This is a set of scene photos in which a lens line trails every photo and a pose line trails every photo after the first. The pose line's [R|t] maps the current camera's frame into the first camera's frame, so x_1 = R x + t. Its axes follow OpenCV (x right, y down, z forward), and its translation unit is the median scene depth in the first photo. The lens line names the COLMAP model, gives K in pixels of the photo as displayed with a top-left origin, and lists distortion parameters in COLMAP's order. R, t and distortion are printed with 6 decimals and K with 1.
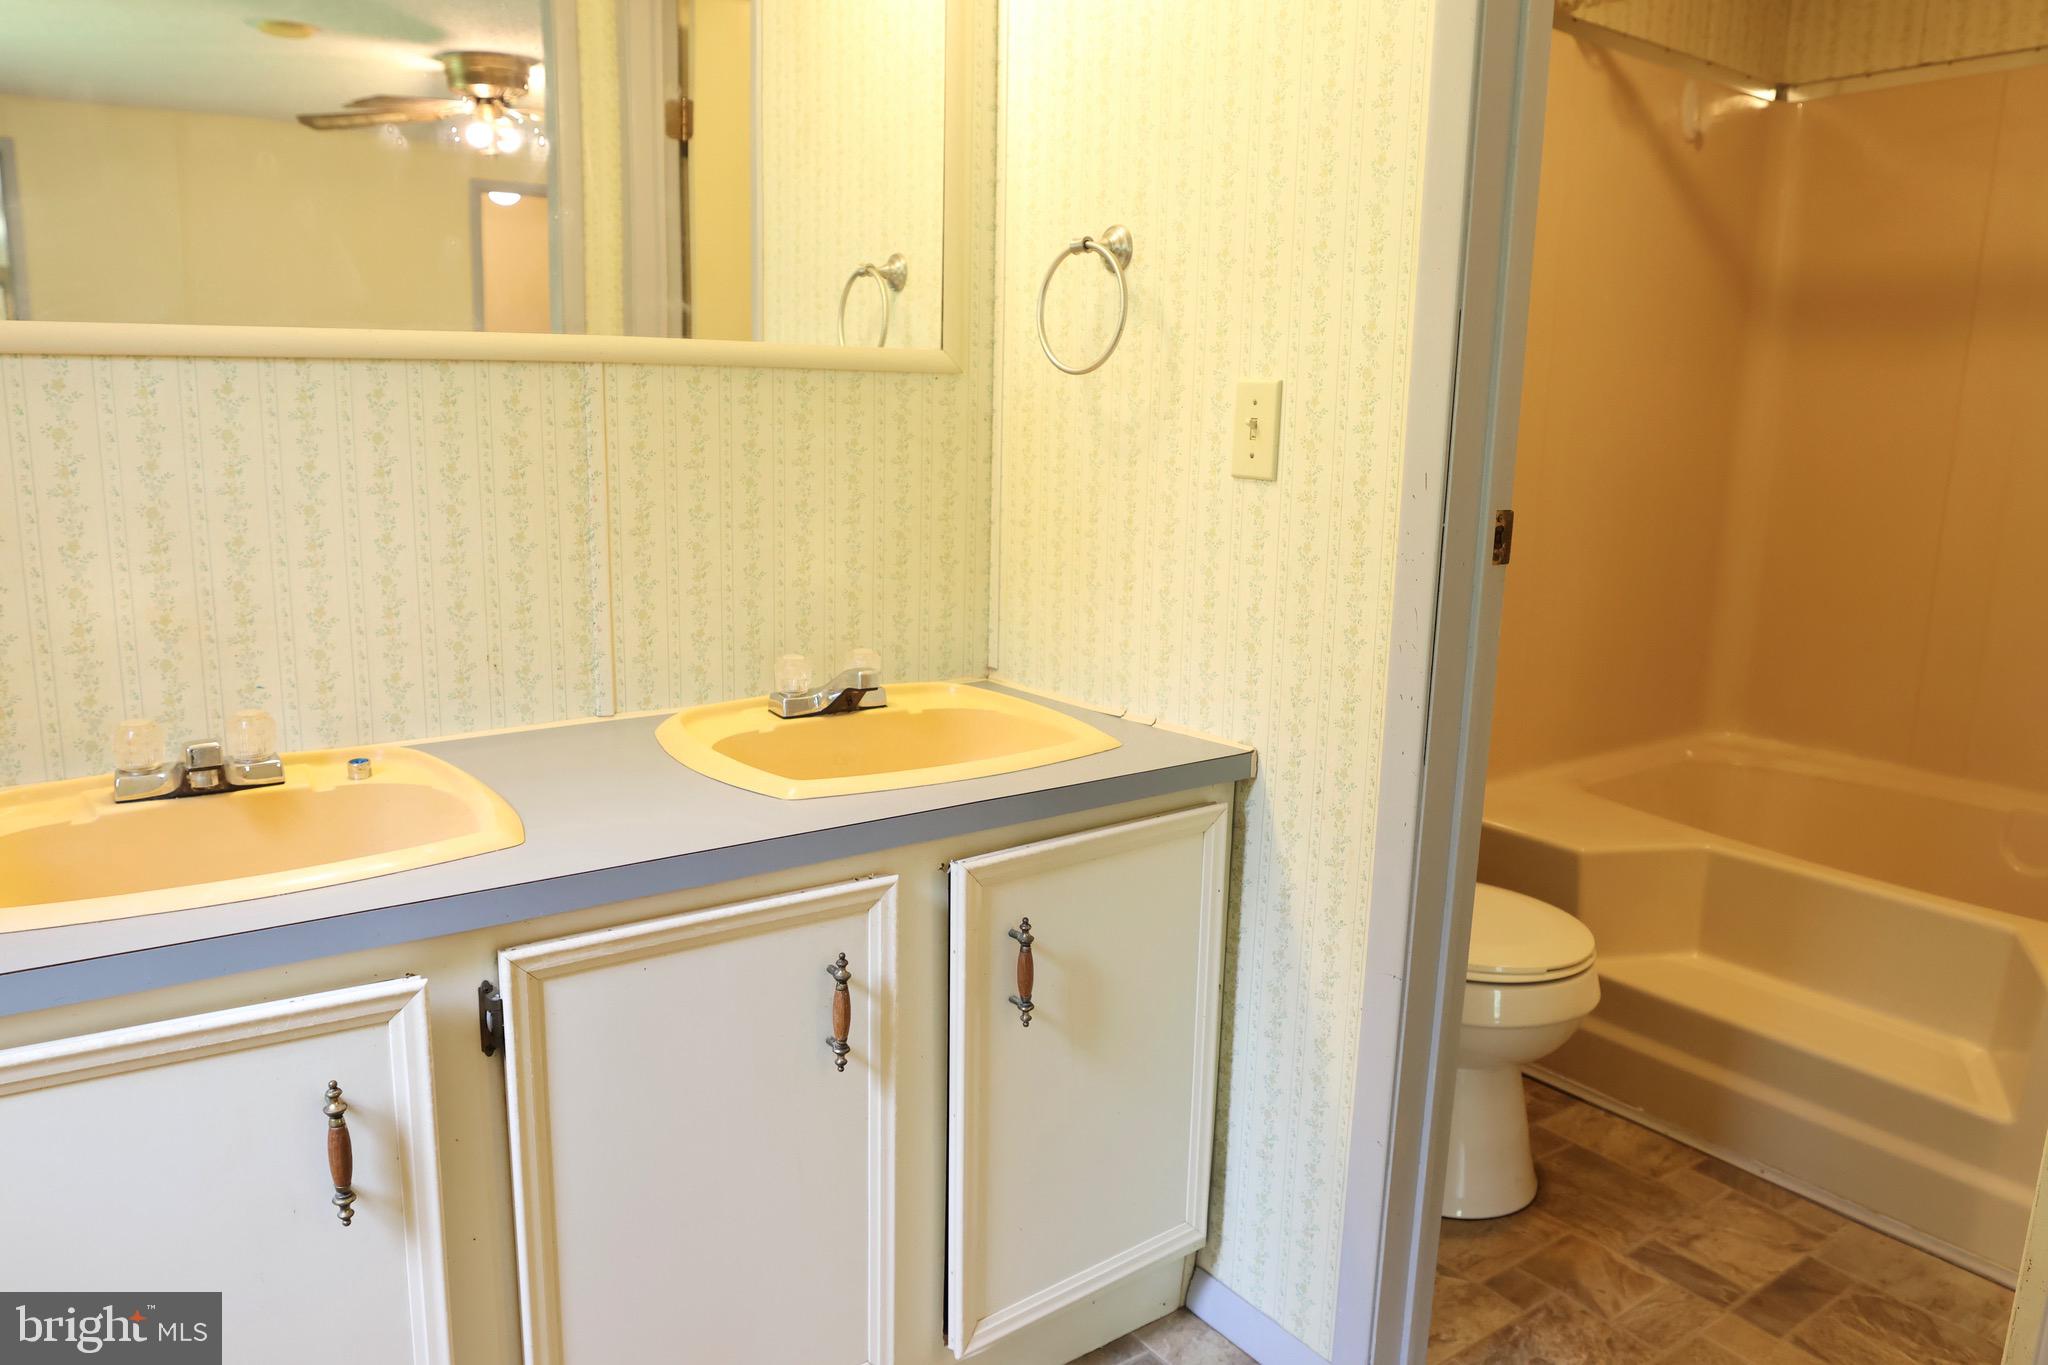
lens RADIAL K [[1422.9, 0, 1037.2], [0, 1422.9, 678.6], [0, 0, 1]] dist [-0.048608, 0.028177]
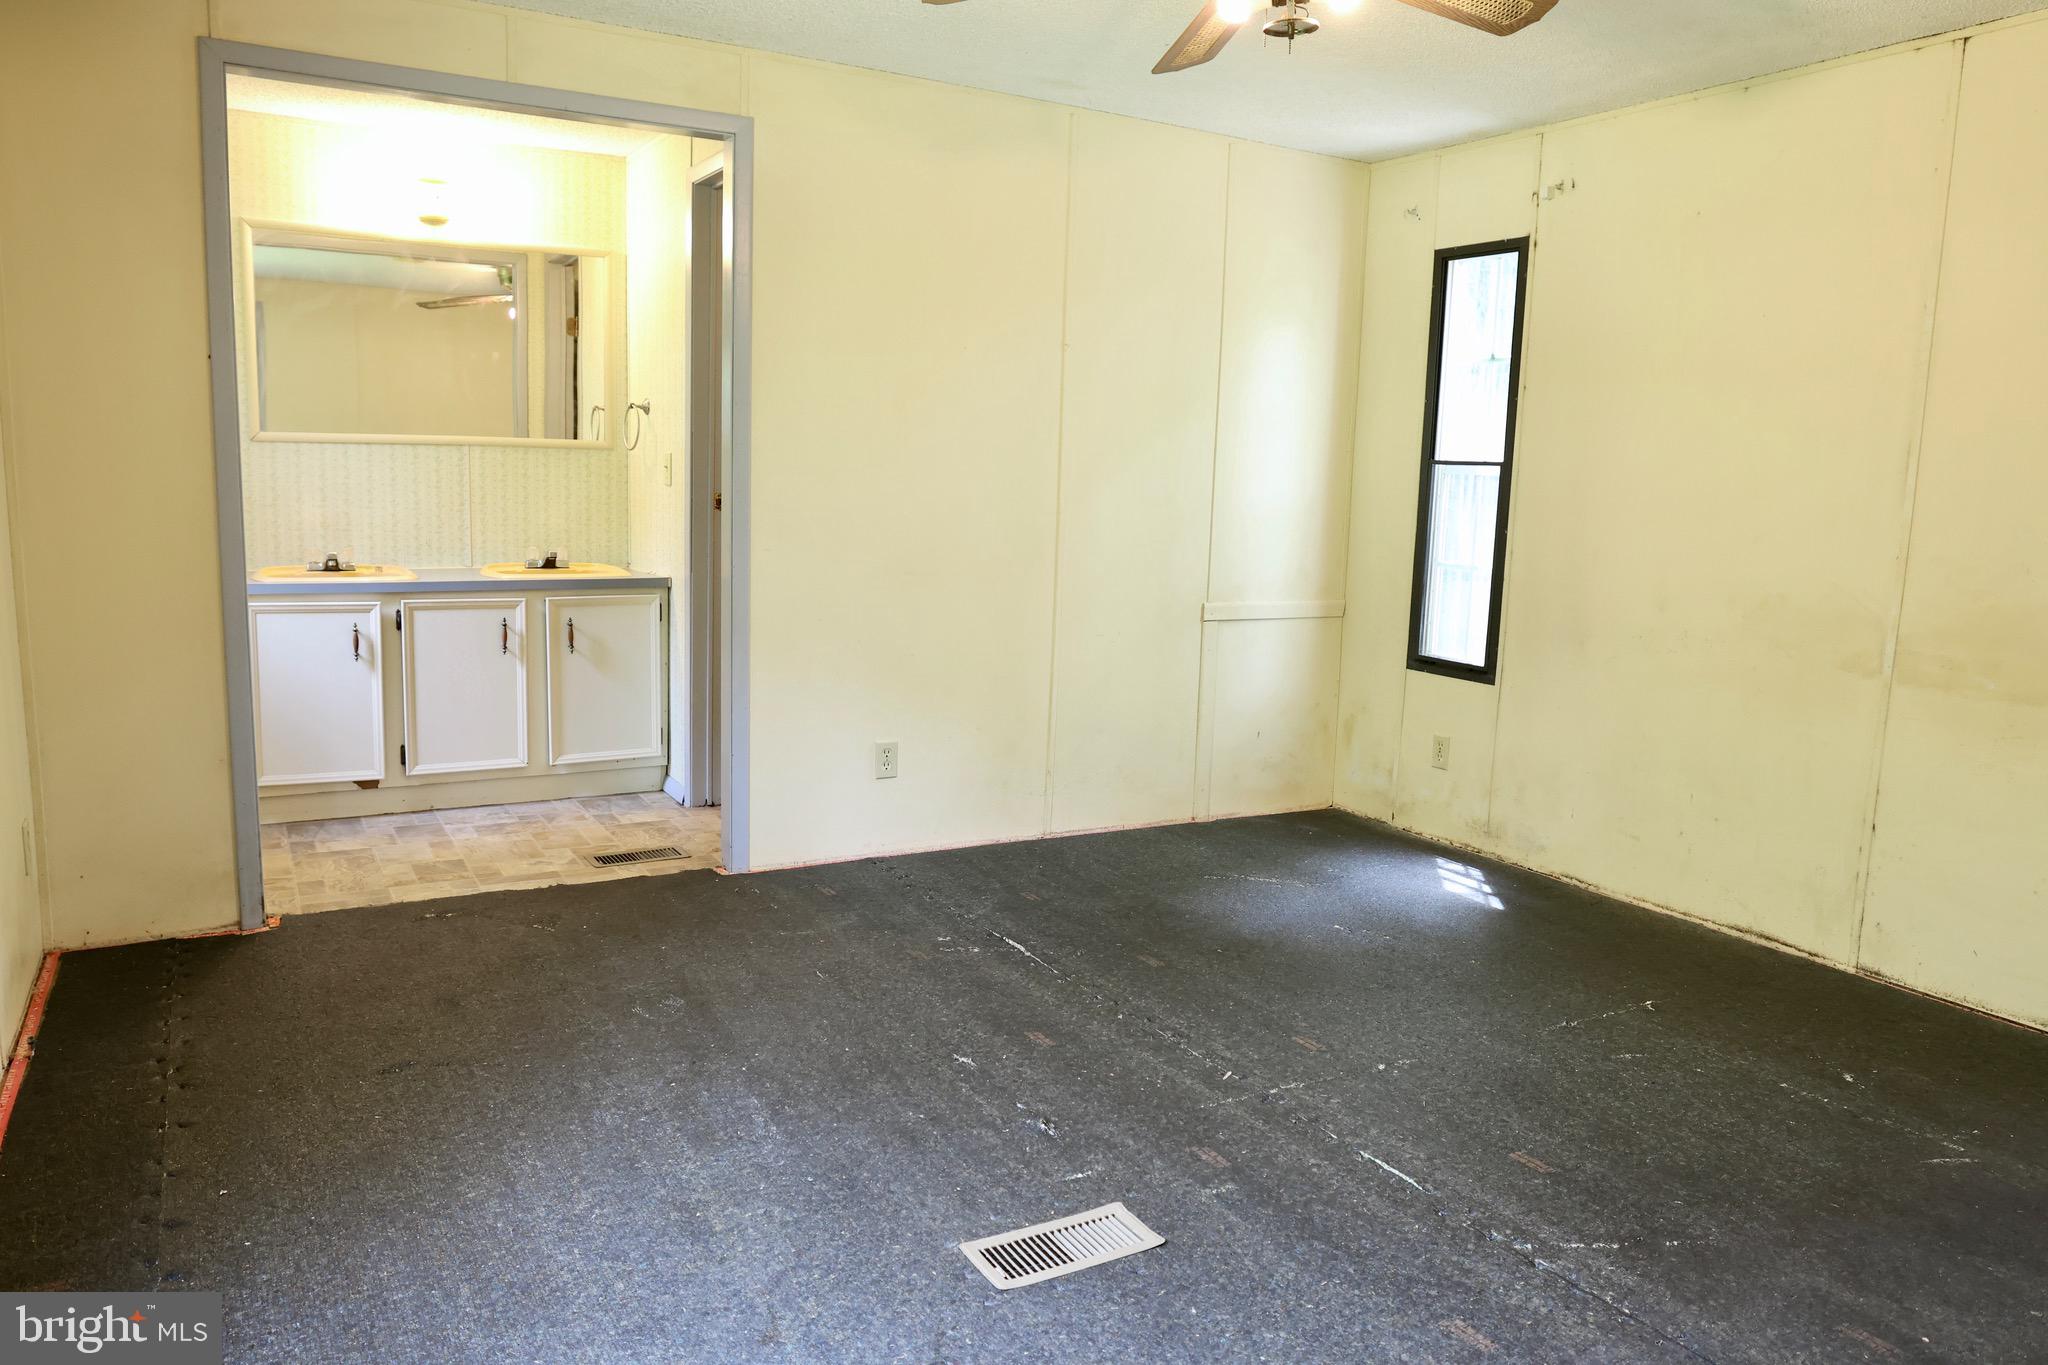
lens RADIAL K [[1422.9, 0, 1024.1], [0, 1422.9, 689.7], [0, 0, 1]] dist [-0.048608, 0.028177]
pose [[0.993873, 0.027448, -0.107066, 1.147453], [-0.031996, 0.998647, -0.040999, 0.362517], [0.105795, 0.044173, 0.993406, -1.744739]]
